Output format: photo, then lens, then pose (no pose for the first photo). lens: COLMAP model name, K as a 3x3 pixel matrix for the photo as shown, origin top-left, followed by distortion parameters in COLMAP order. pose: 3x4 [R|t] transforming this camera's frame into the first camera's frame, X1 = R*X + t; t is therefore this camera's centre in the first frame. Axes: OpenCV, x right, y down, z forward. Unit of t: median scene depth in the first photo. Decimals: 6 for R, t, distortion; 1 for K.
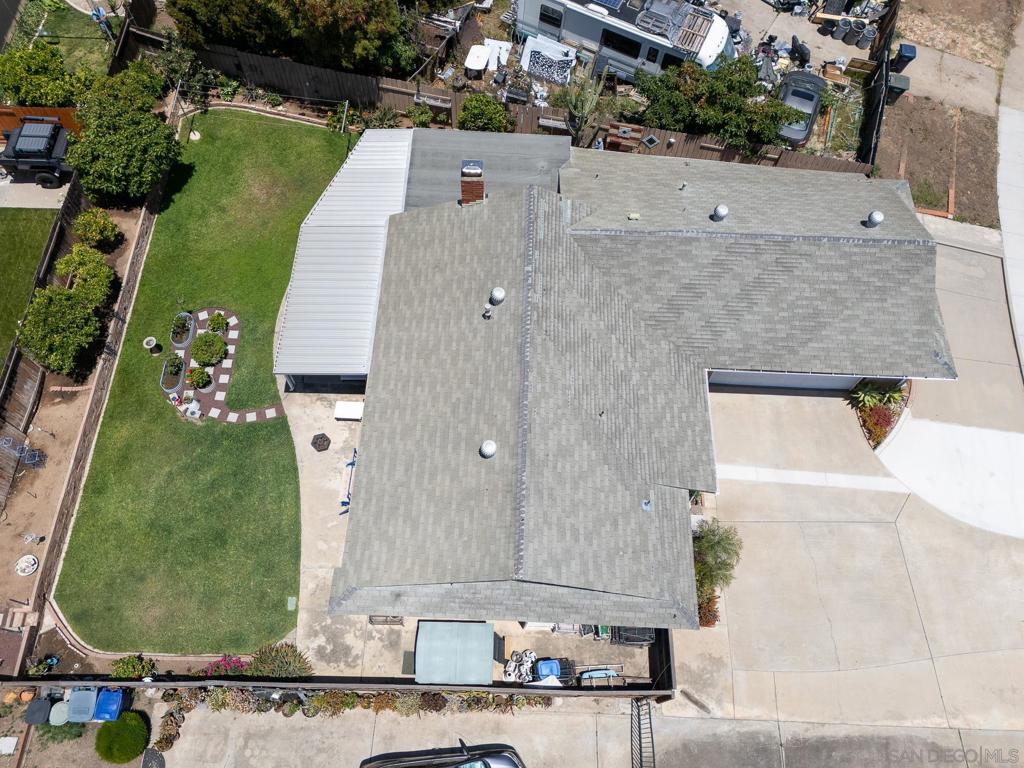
lens RADIAL K [[746.9, 0, 505.9], [0, 746.9, 382.1], [0, 0, 1]] dist [0.080395, -0.071528]
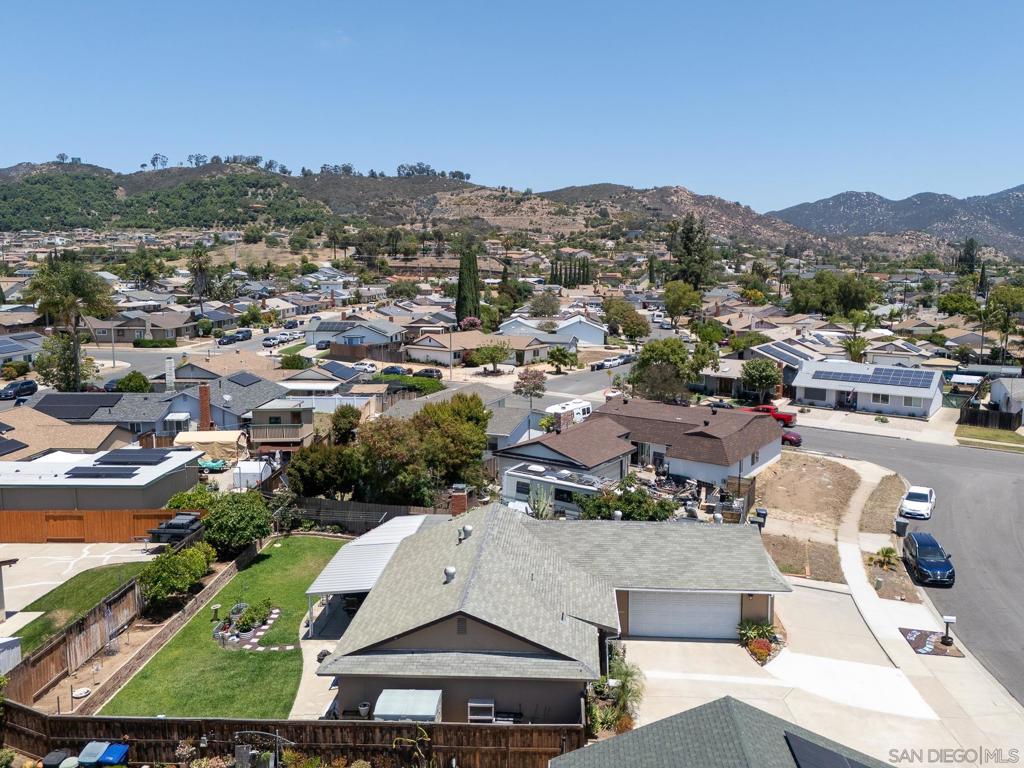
lens RADIAL K [[799.0, 0, 539.7], [0, 799.0, 354.6], [0, 0, 1]] dist [0.048032, -0.018873]
pose [[0.999789, -0.019010, -0.007831, 0.141922], [0.003779, 0.544322, -0.838868, 0.962089], [0.020210, 0.838661, 0.544279, -0.174639]]
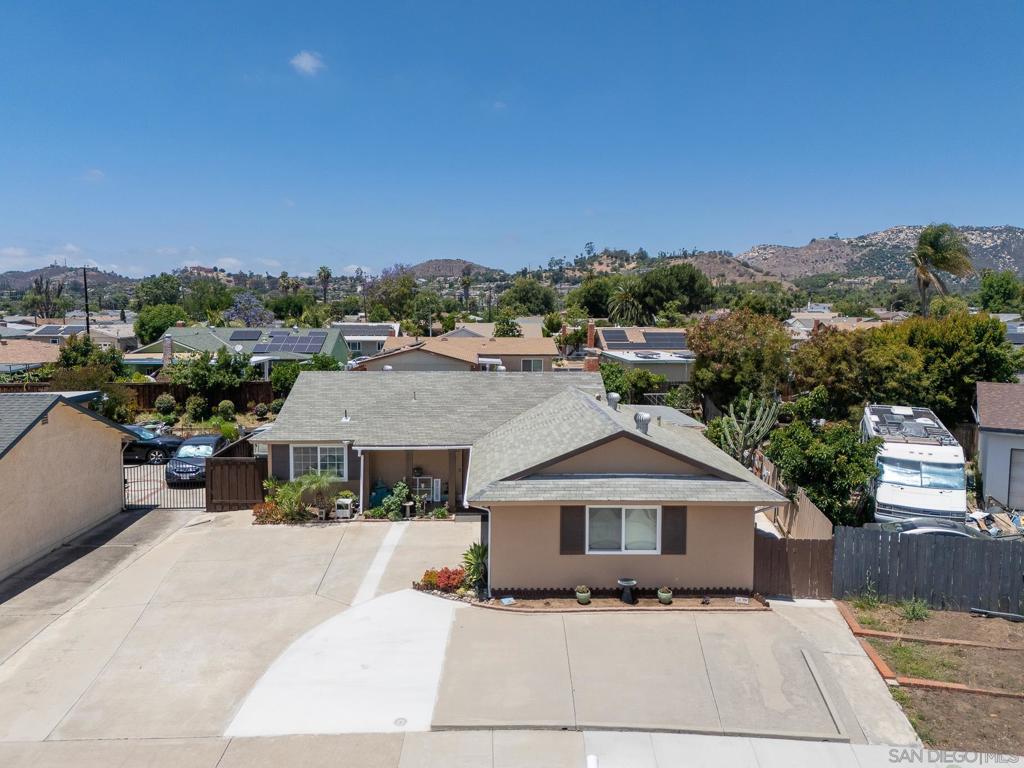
lens RADIAL K [[746.9, 0, 509.9], [0, 746.9, 378.9], [0, 0, 1]] dist [0.080395, -0.071528]
pose [[0.063074, 0.064716, -0.995908, 1.300376], [-0.896840, 0.441461, -0.028113, -0.078014], [0.437836, 0.894943, 0.085885, 0.812024]]
